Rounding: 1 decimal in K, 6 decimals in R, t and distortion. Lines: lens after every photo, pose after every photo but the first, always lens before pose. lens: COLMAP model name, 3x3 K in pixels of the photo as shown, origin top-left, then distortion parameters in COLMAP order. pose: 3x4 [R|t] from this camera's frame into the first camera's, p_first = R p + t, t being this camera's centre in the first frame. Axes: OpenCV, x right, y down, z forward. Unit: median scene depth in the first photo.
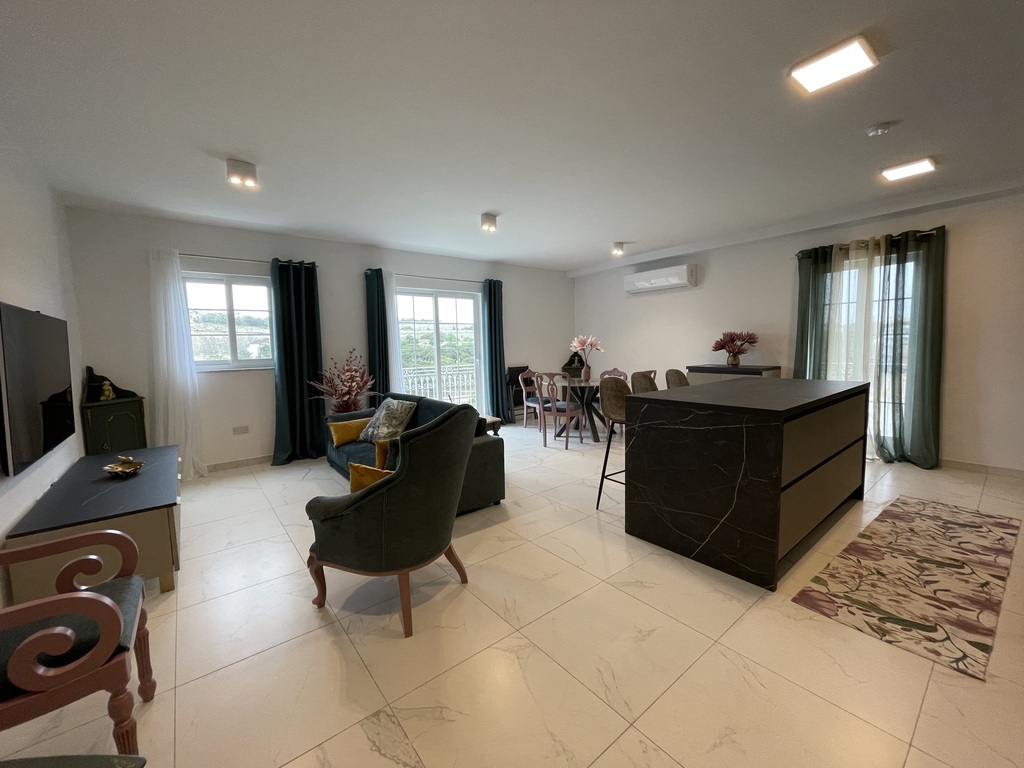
lens RADIAL K [[411.1, 0, 512.0], [0, 411.1, 384.0], [0, 0, 1]] dist [-0.000021, -0.000004]
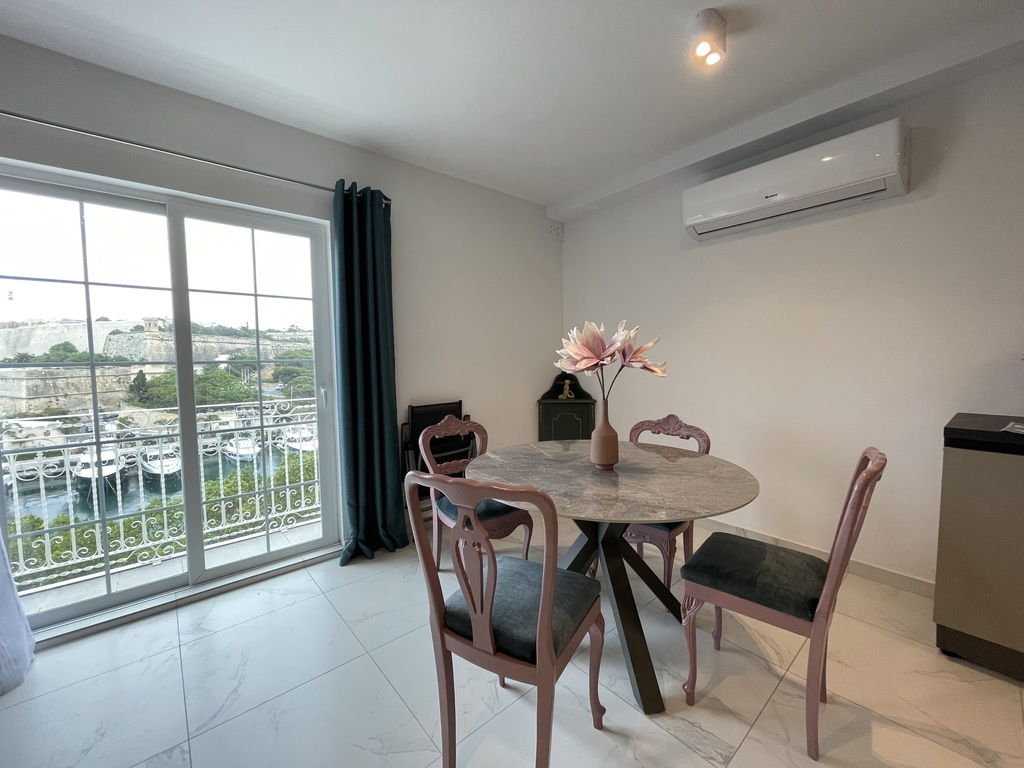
lens RADIAL K [[412.2, 0, 512.0], [0, 412.2, 384.0], [0, 0, 1]] dist [0.000036, -0.000004]
pose [[0.999293, 0.003668, 0.037428, 0.089635], [-0.002569, 0.999565, -0.029387, -0.057095], [-0.037520, 0.029270, 0.998867, 0.632761]]
